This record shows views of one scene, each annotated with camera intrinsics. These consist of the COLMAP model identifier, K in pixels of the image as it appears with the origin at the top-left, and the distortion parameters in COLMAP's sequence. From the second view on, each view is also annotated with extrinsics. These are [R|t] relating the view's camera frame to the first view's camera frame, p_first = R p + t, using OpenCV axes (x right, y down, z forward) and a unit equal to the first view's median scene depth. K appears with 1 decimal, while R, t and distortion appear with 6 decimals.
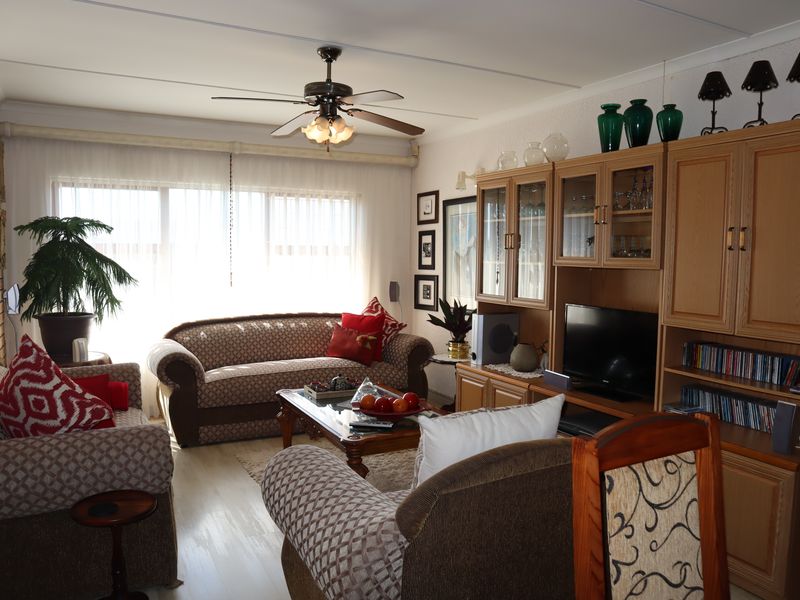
lens RADIAL K [[625.8, 0, 403.5], [0, 625.8, 293.9], [0, 0, 1]] dist [-0.114795, 0.062219]
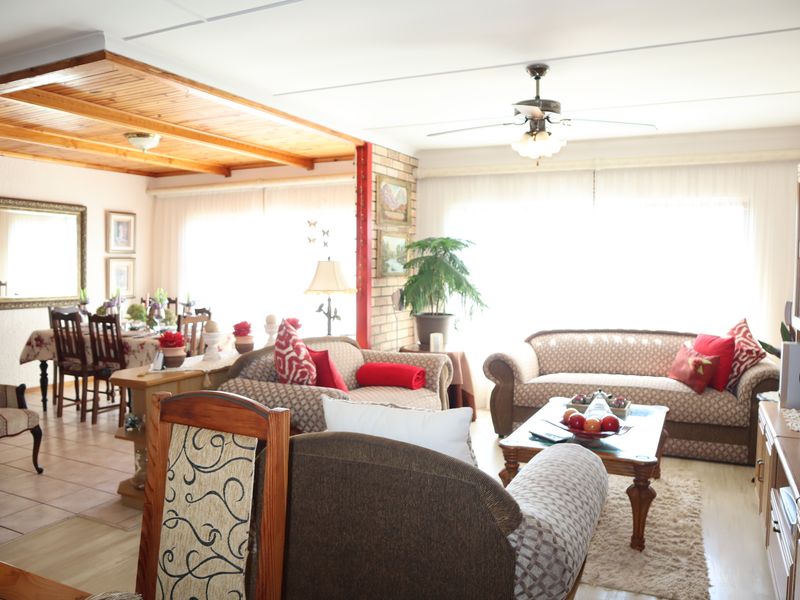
lens RADIAL K [[625.8, 0, 404.1], [0, 625.8, 299.5], [0, 0, 1]] dist [-0.114795, 0.062219]
pose [[0.588825, 0.035689, -0.807472, 0.559708], [-0.051862, 0.998634, 0.006319, -0.002143], [0.806595, 0.038156, 0.589872, 0.211056]]
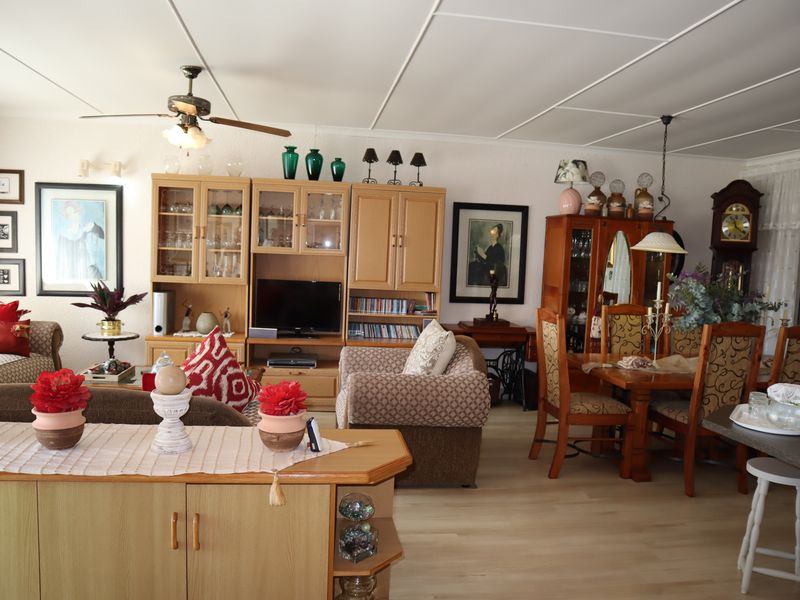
lens RADIAL K [[625.8, 0, 406.5], [0, 625.8, 284.6], [0, 0, 1]] dist [-0.114795, 0.062219]
pose [[0.335132, -0.049843, 0.940852, -1.023056], [0.022489, 0.998738, 0.044899, -0.030360], [-0.941903, 0.006112, 0.335830, 0.221683]]
